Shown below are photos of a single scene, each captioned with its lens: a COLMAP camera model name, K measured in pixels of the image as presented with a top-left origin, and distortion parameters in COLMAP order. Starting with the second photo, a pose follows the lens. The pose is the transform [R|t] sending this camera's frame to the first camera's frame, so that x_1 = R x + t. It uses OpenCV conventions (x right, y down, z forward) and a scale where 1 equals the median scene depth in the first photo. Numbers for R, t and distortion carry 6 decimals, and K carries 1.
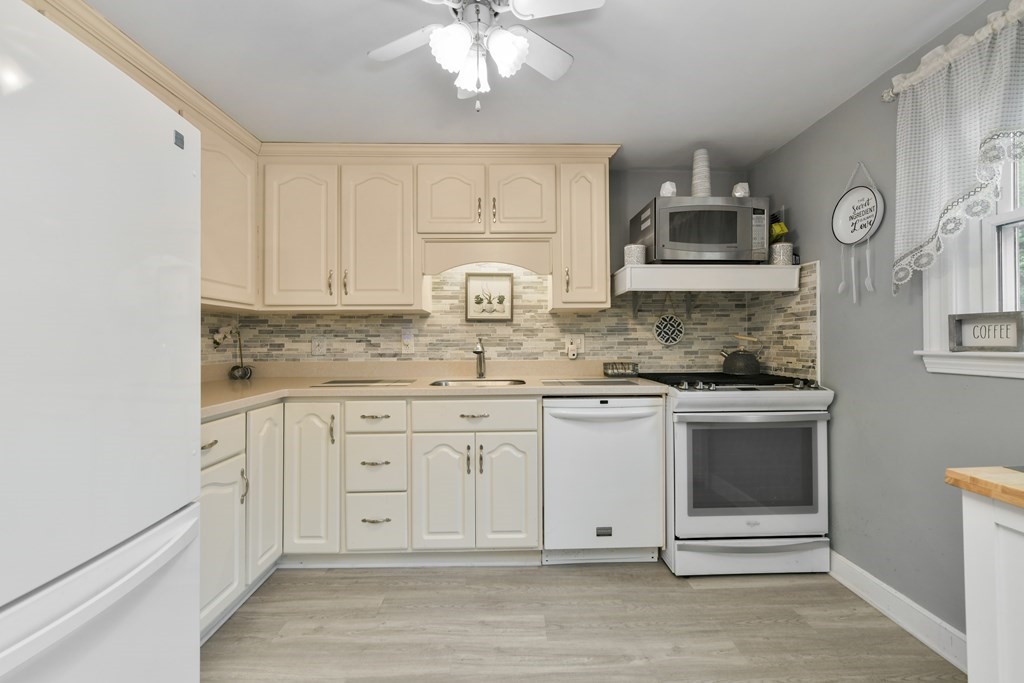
lens RADIAL K [[413.6, 0, 514.8], [0, 413.6, 339.4], [0, 0, 1]] dist [-0.000981, 0.000330]
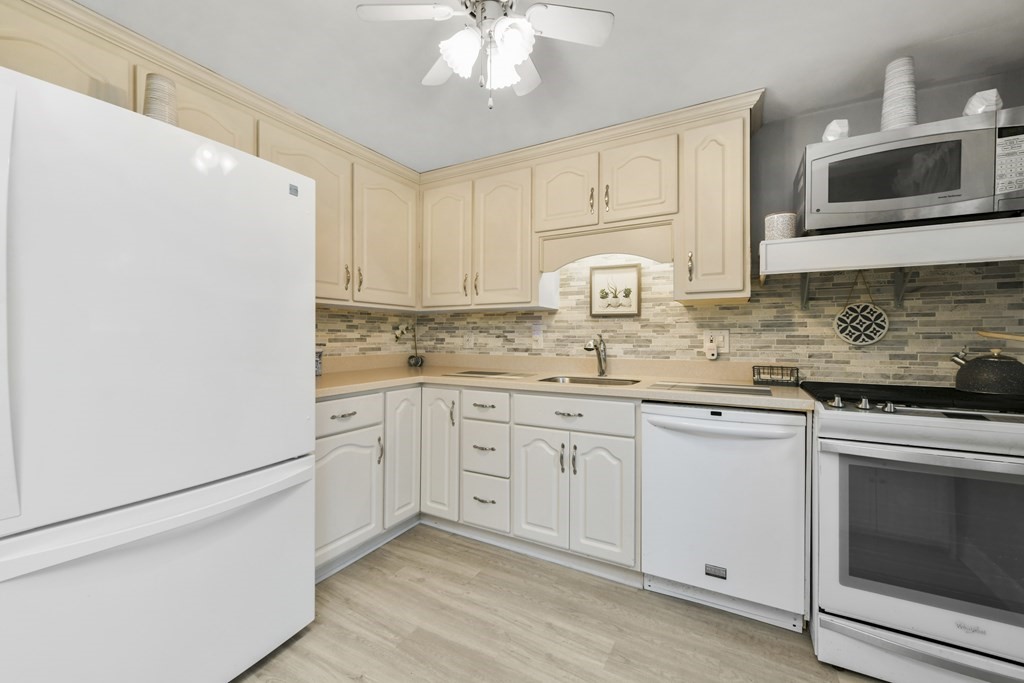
lens RADIAL K [[411.2, 0, 515.1], [0, 411.2, 338.0], [0, 0, 1]] dist [-0.000084, 0.000677]
pose [[0.863426, 0.008805, -0.504399, 0.250114], [-0.004770, 0.999945, 0.009291, -0.003013], [0.504453, -0.005616, 0.863421, 0.088916]]
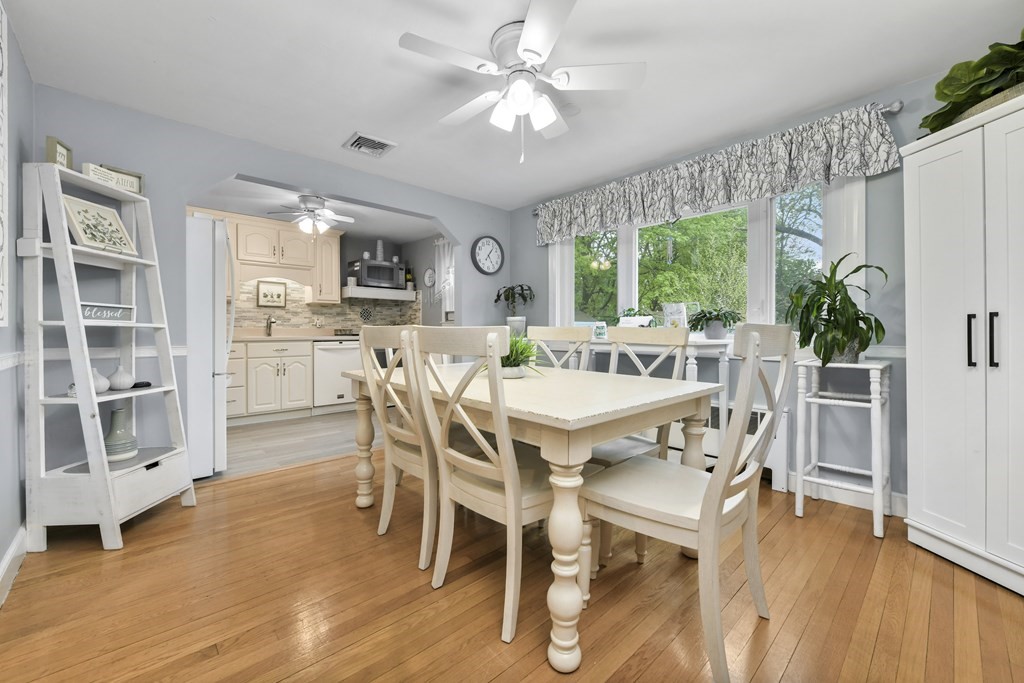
lens RADIAL K [[412.7, 0, 515.6], [0, 412.7, 333.3], [0, 0, 1]] dist [-0.002509, -0.000452]
pose [[0.743402, 0.001479, 0.668843, -0.570383], [-0.006575, 0.999965, 0.005097, 0.068805], [-0.668812, -0.008187, 0.743386, -1.320782]]
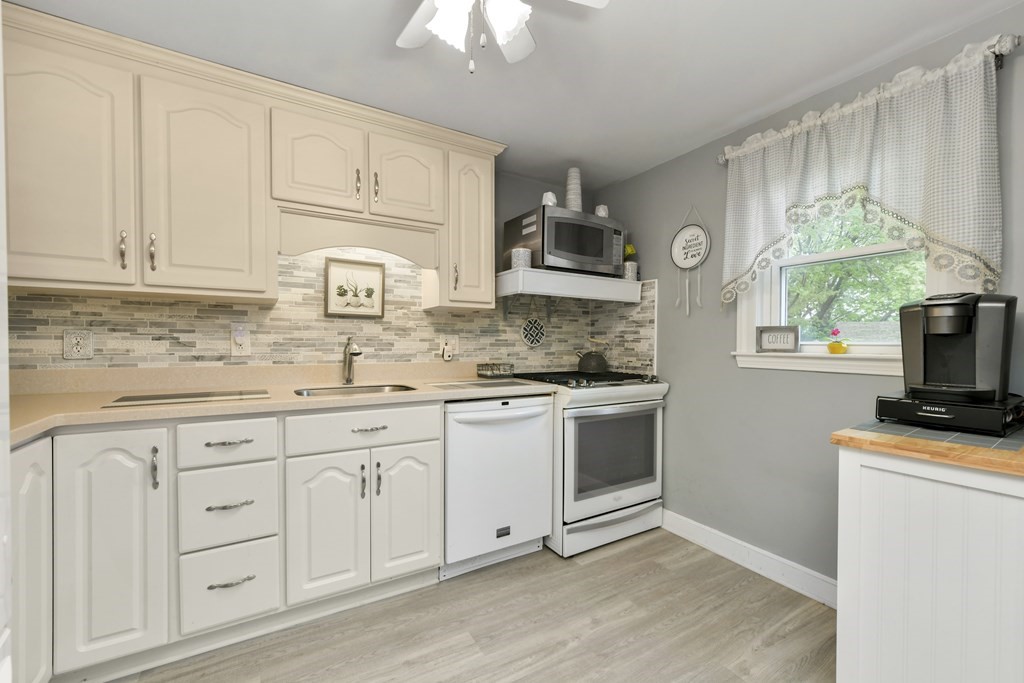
lens RADIAL K [[421.7, 0, 516.0], [0, 421.7, 351.5], [0, 0, 1]] dist [-0.000581, 0.000182]
pose [[0.868282, -0.000273, 0.496071, -0.237292], [-0.013197, 0.999633, 0.023649, 0.001677], [-0.495896, -0.027081, 0.867960, 0.096029]]
